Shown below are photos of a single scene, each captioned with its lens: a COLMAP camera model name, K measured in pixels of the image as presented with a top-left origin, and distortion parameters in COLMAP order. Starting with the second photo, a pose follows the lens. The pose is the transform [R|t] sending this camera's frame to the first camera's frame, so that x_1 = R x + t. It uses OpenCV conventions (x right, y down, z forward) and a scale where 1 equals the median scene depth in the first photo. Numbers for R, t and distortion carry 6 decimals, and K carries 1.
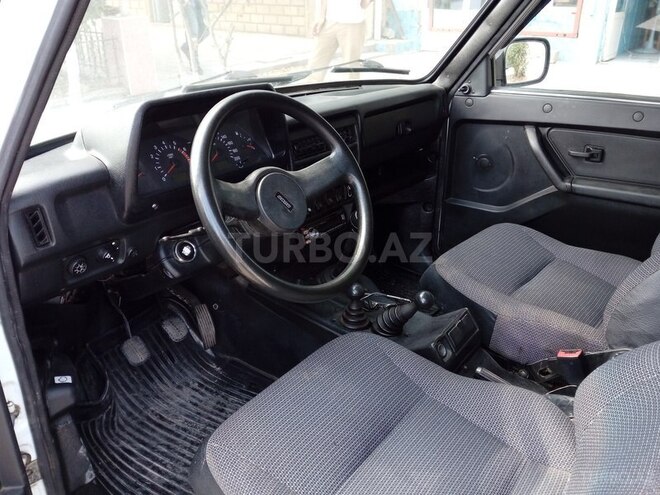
lens RADIAL K [[548.9, 0, 330.0], [0, 548.9, 247.5], [0, 0, 1]] dist [-0.010617, -0.009645]
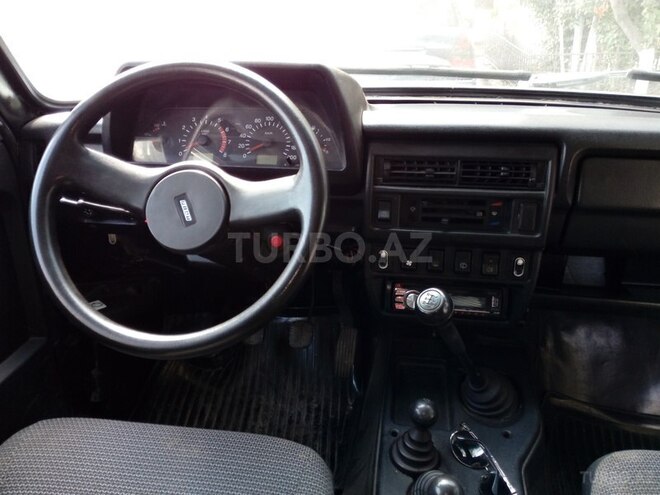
lens RADIAL K [[561.0, 0, 329.7], [0, 561.0, 234.5], [0, 0, 1]] dist [0.016142, -0.005611]
pose [[0.481558, 0.319188, -0.816223, 0.442697], [-0.347014, 0.924650, 0.156857, -0.163843], [0.804788, 0.207705, 0.556036, 0.487927]]
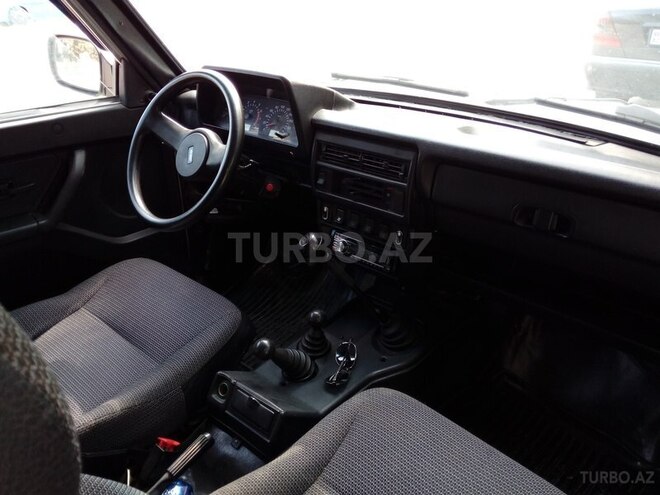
lens RADIAL K [[536.0, 0, 330.0], [0, 536.0, 247.5], [0, 0, 1]] dist [0.011141, -0.002511]
pose [[-0.093204, 0.433178, -0.896476, 0.785147], [-0.389233, 0.812888, 0.433256, -0.403802], [0.916412, 0.389320, 0.092843, 0.851014]]
